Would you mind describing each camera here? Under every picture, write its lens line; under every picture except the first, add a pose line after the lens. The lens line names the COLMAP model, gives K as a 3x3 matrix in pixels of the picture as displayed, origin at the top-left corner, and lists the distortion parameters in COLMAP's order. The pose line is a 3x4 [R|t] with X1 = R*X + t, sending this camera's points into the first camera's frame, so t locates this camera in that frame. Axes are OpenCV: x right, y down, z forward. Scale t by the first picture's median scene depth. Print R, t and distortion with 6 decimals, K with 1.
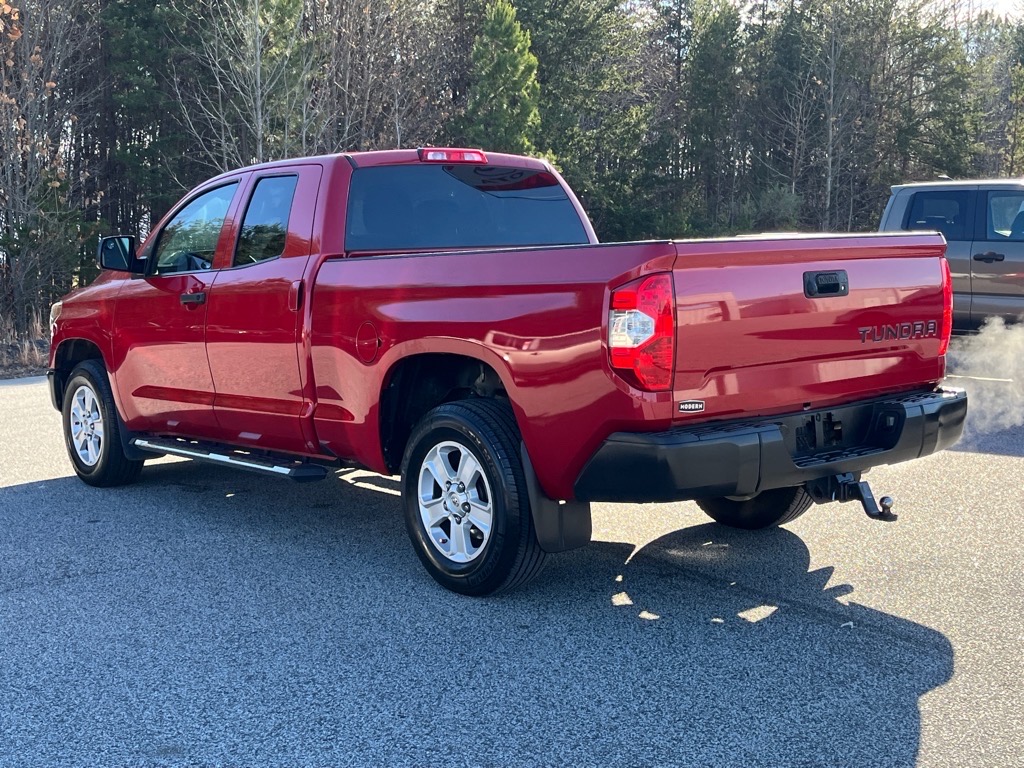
lens RADIAL K [[1328.0, 0, 512.0], [0, 1328.0, 384.0], [0, 0, 1]] dist [0.006919, 0.019497]
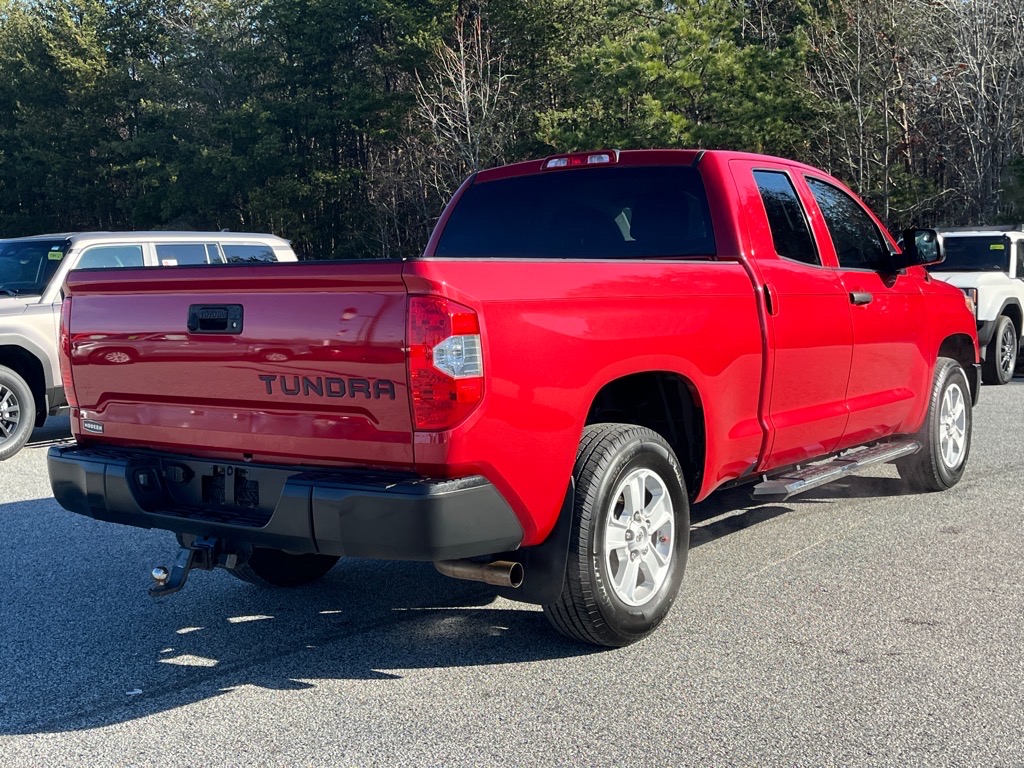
lens RADIAL K [[1302.0, 0, 512.0], [0, 1302.0, 384.0], [0, 0, 1]] dist [0.028111, 0.014539]
pose [[0.238329, 0.102321, -0.965779, 1.127817], [-0.082591, 0.992967, 0.084820, -0.123064], [0.967666, 0.059550, 0.245104, 0.986608]]
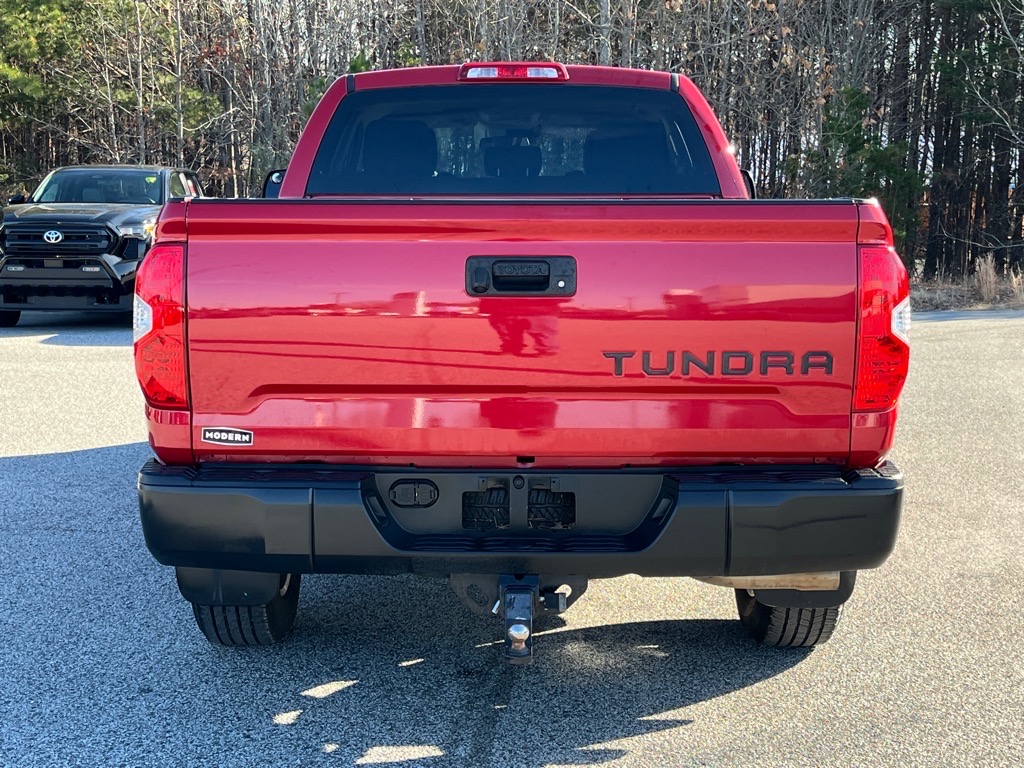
lens RADIAL K [[1535.2, 0, 512.0], [0, 1535.2, 384.0], [0, 0, 1]] dist [0.037237, -0.049438]
pose [[0.766649, 0.109525, -0.632655, 0.709754], [-0.089148, 0.993957, 0.064045, -0.071155], [0.635847, 0.007300, 0.771781, 0.429986]]
